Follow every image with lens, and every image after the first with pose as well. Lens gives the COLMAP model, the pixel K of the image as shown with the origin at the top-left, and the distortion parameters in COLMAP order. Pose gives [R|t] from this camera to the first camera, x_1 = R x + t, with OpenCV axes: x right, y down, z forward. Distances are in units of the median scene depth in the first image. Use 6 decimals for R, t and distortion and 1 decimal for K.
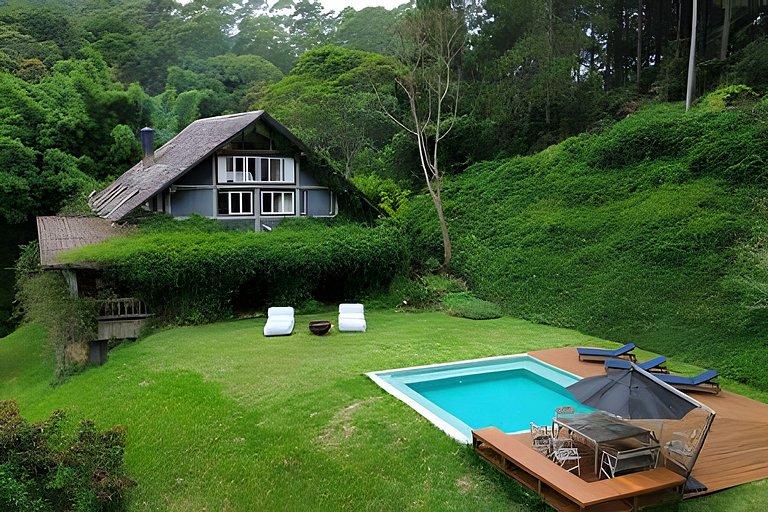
lens RADIAL K [[739.4, 0, 384.0], [0, 739.4, 256.0], [0, 0, 1]] dist [0.028995, 0.000650]
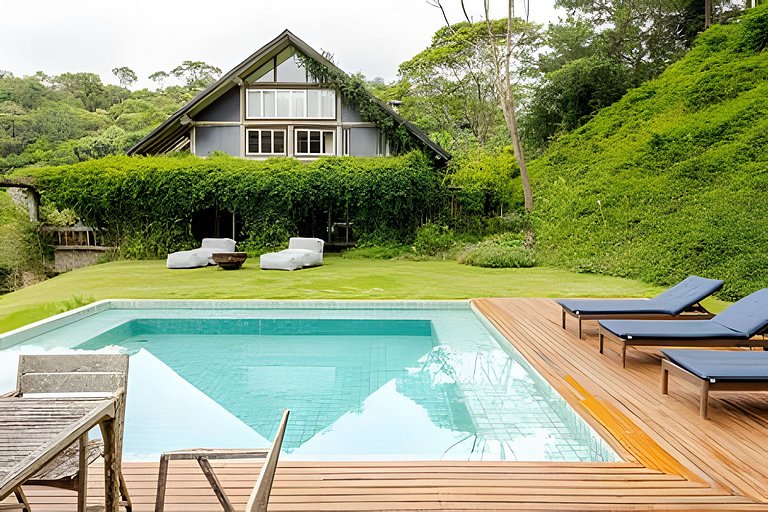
lens RADIAL K [[559.3, 0, 384.0], [0, 559.3, 256.0], [0, 0, 1]] dist [0.002787, 0.002425]
pose [[0.905010, 0.022854, -0.424775, 0.212034], [-0.046898, 0.997829, -0.046232, 0.087861], [0.422797, 0.061761, 0.904118, 0.464602]]
